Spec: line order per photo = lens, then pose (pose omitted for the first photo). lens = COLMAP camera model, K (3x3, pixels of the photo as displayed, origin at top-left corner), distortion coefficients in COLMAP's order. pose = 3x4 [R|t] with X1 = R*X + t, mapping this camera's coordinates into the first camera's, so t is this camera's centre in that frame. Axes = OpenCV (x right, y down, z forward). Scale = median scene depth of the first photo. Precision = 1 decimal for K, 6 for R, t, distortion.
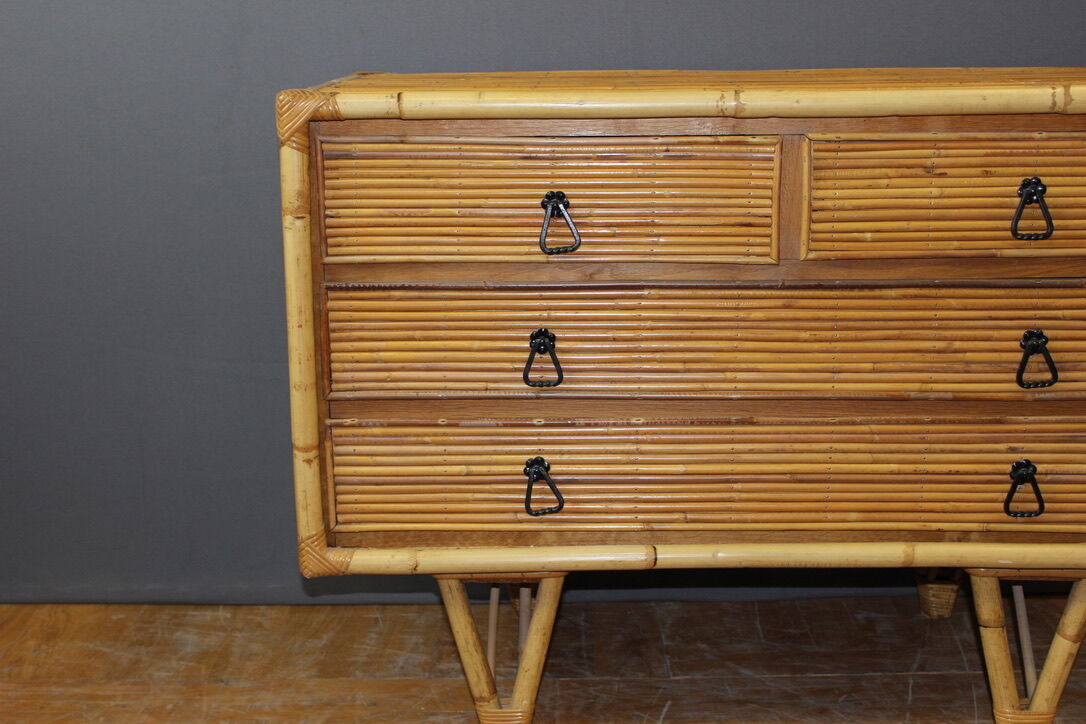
lens RADIAL K [[1360.1, 0, 511.4], [0, 1360.1, 359.6], [0, 0, 1]] dist [-0.073864, 0.065717]
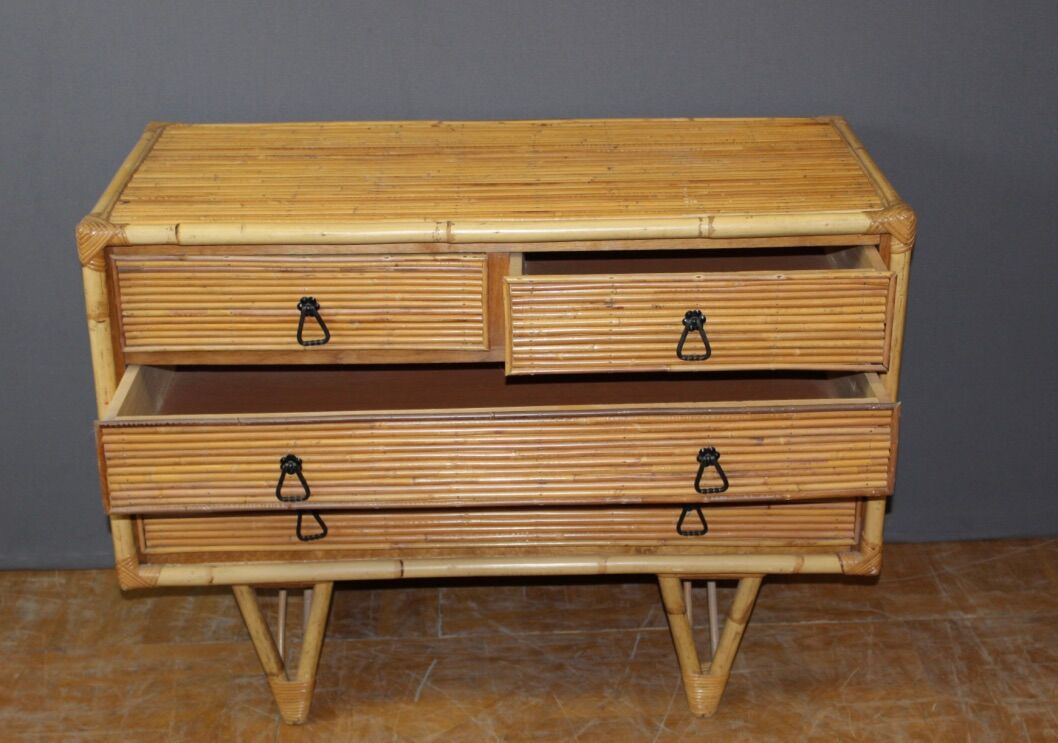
lens RADIAL K [[1672.9, 0, 529.0], [0, 1672.9, 371.5], [0, 0, 1]] dist [-0.036831, -0.017721]
pose [[0.997809, -0.018493, 0.063530, 0.126393], [0.006935, 0.984090, 0.177537, -0.305091], [-0.065803, -0.176708, 0.982061, -0.490675]]
